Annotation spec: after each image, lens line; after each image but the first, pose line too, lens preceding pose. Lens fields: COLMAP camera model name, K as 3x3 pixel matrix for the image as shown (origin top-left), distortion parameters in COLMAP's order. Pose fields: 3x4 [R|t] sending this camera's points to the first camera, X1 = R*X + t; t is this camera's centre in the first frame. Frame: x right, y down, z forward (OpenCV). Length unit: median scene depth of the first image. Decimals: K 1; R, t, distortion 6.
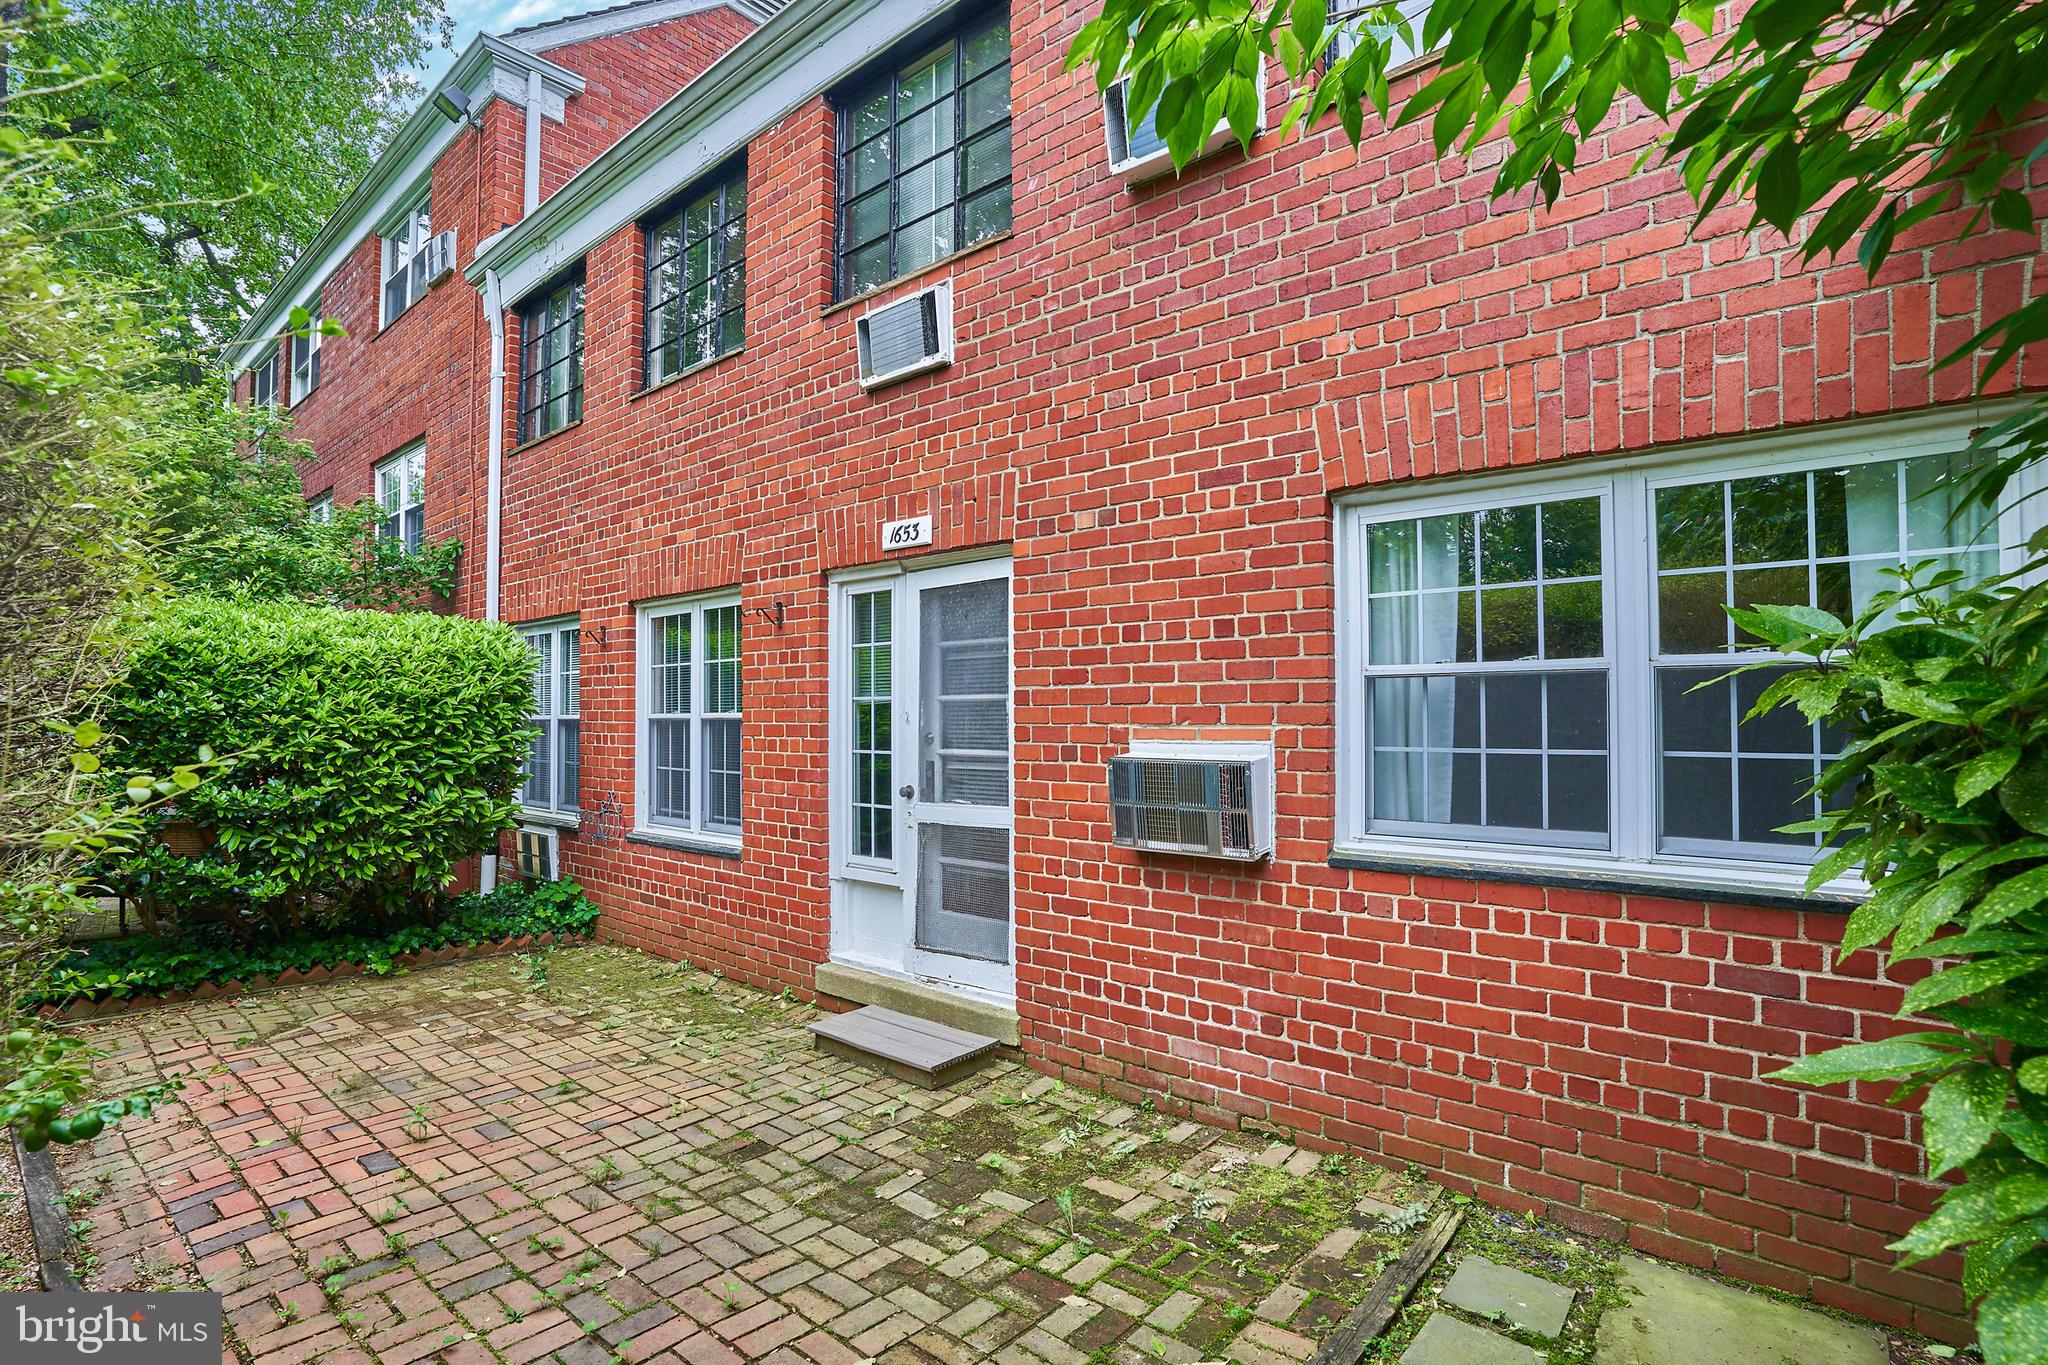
lens RADIAL K [[999.3, 0, 1015.1], [0, 999.3, 678.3], [0, 0, 1]] dist [-0.078778, 0.033786]
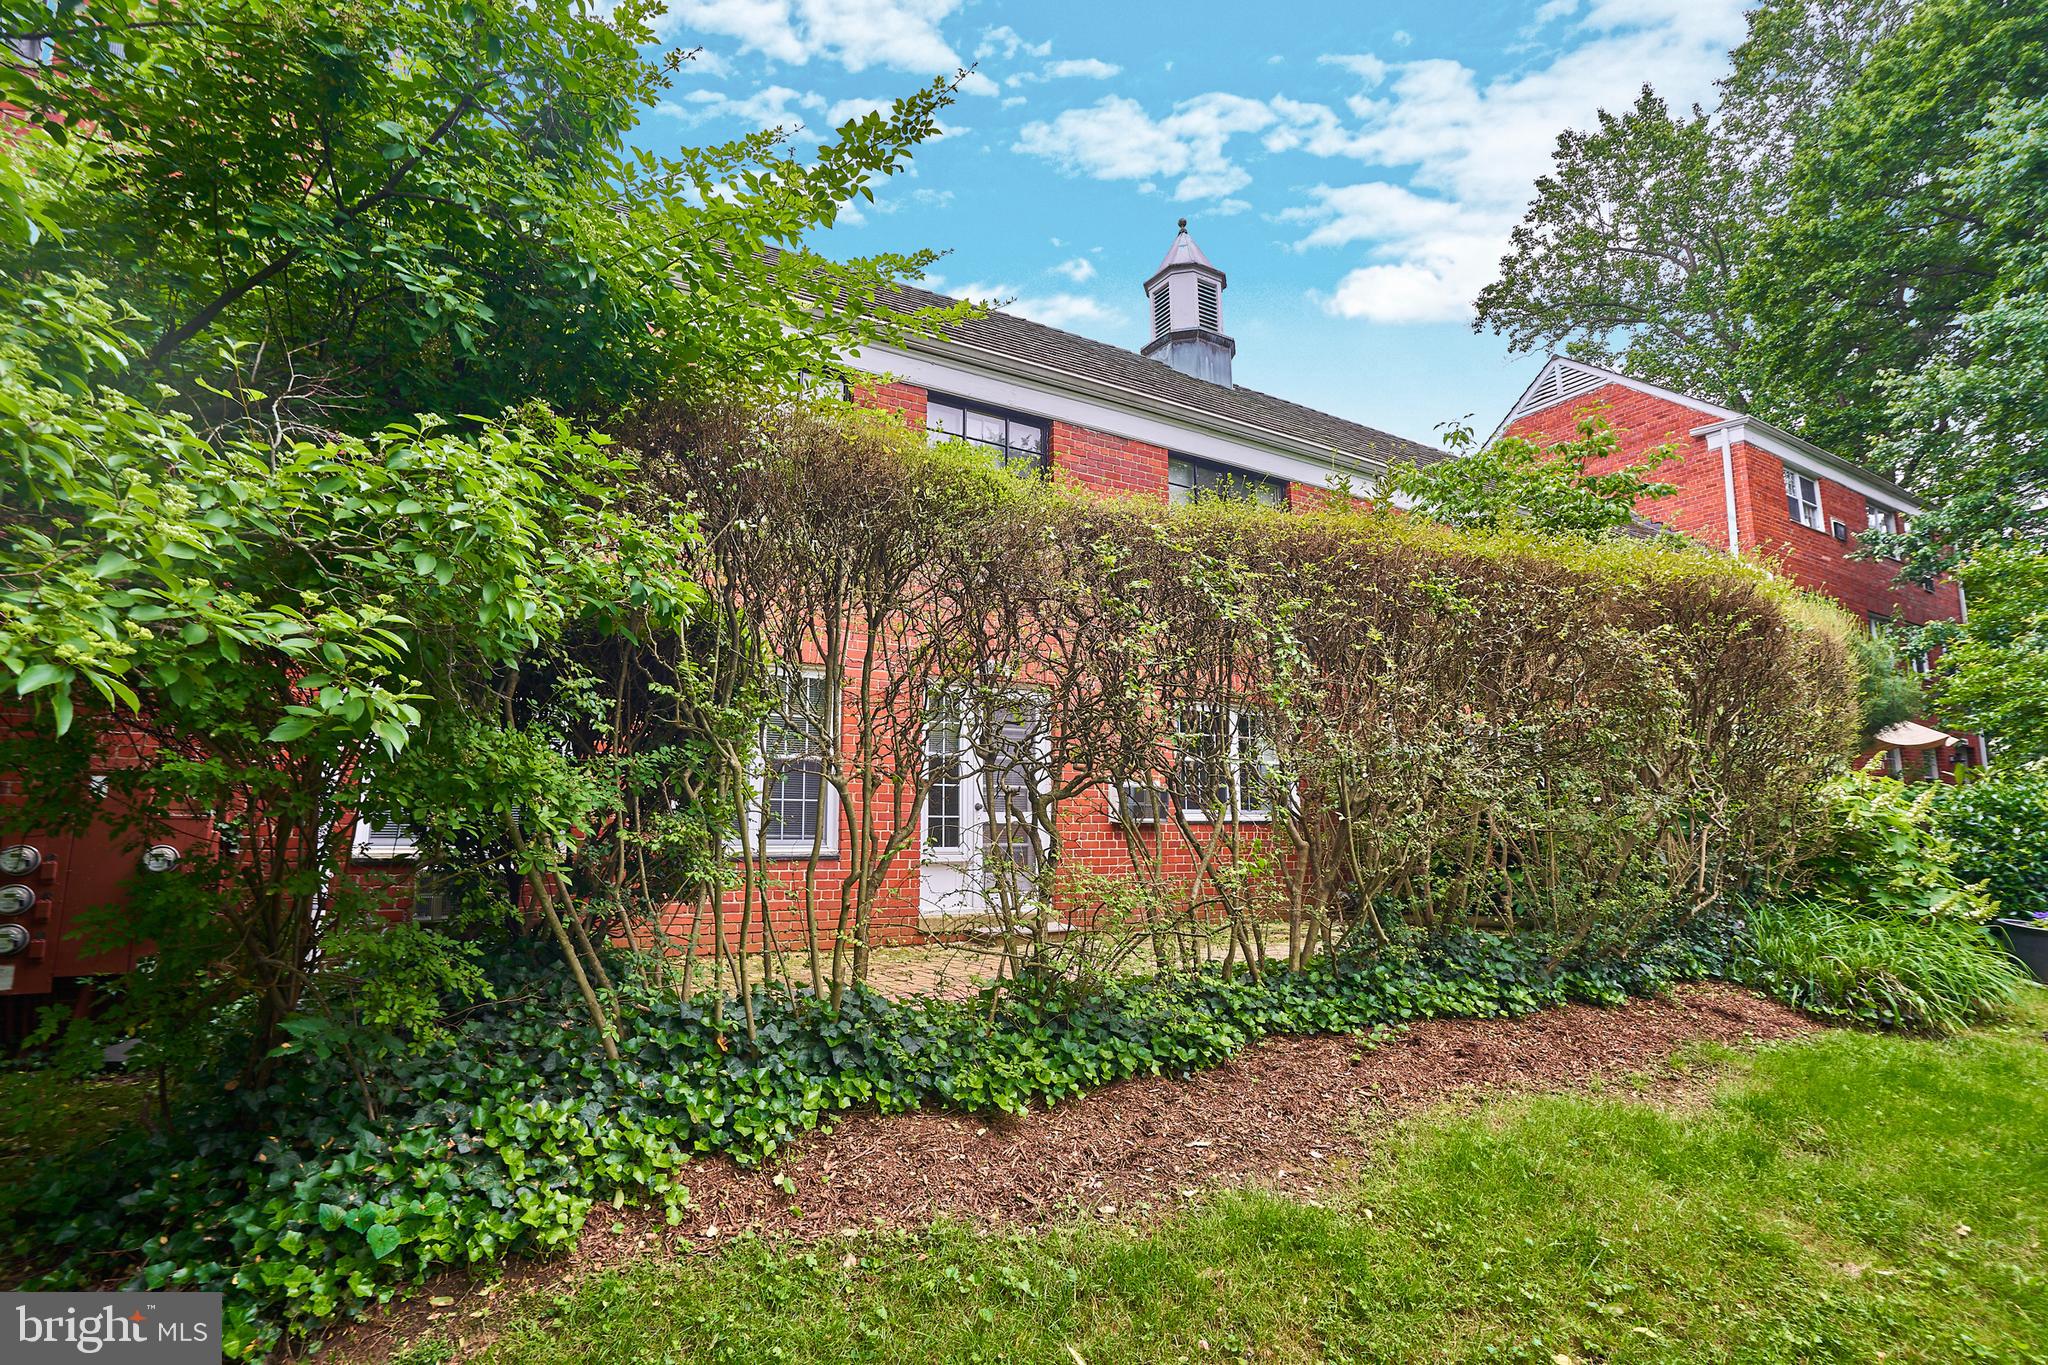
lens RADIAL K [[1004.3, 0, 1010.0], [0, 1004.3, 687.1], [0, 0, 1]] dist [-0.077203, 0.036720]
pose [[0.321537, 0.152935, 0.934465, -2.288049], [-0.028689, 0.987991, -0.151823, 0.217309], [-0.946462, 0.022008, 0.322064, 0.437309]]
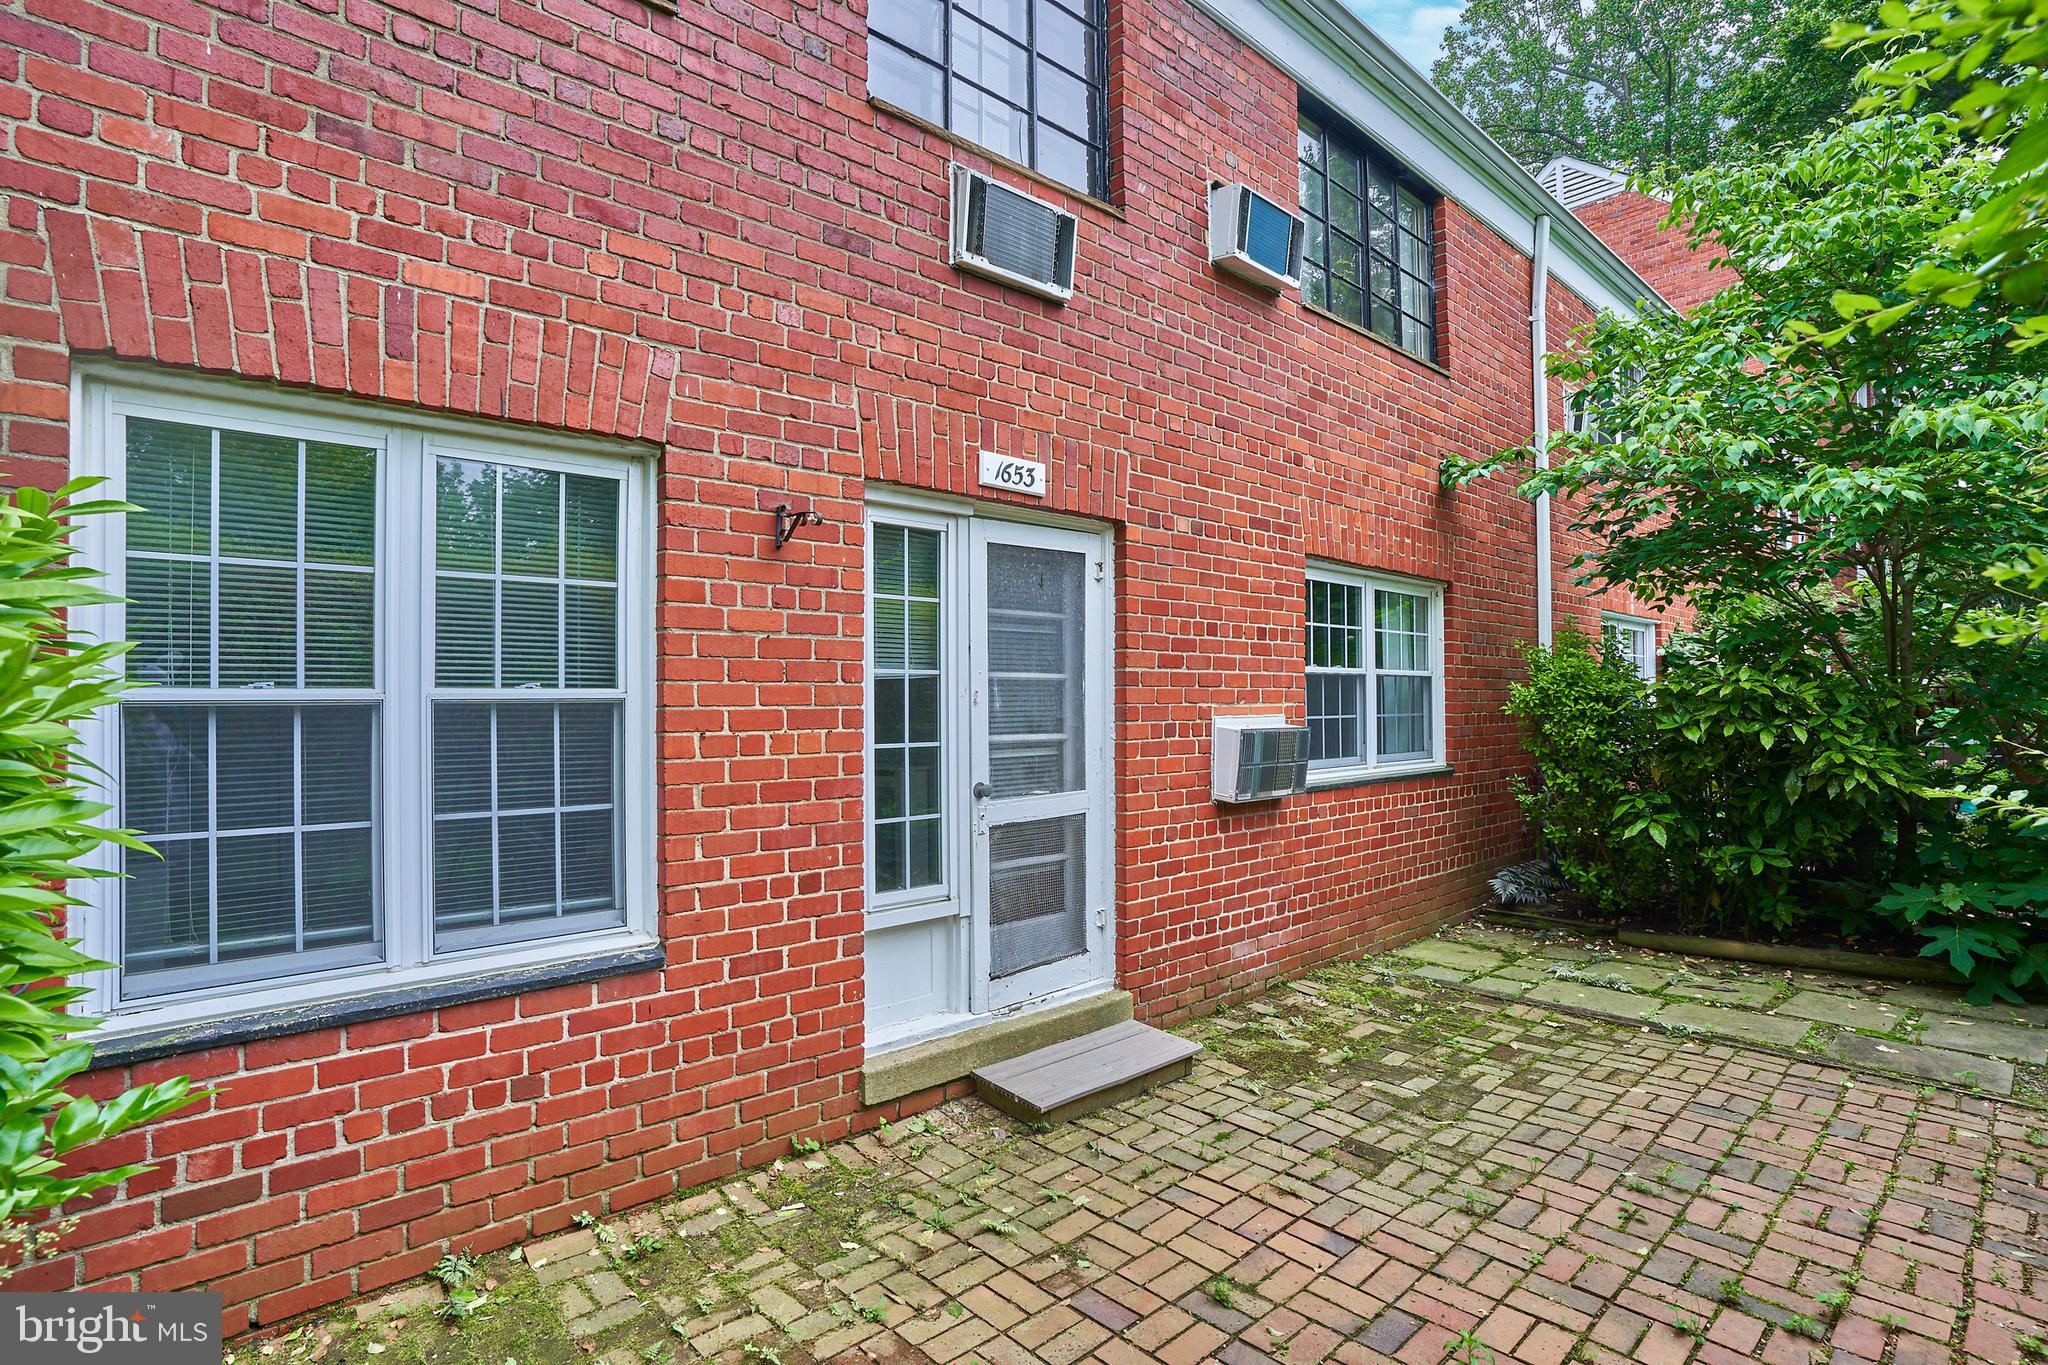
lens RADIAL K [[999.3, 0, 1015.1], [0, 999.3, 678.3], [0, 0, 1]] dist [-0.078778, 0.033786]
pose [[0.123293, 0.026006, 0.992029, -1.128771], [-0.032823, 0.999216, -0.022115, 0.050340], [-0.991827, -0.029835, 0.124050, 1.093910]]
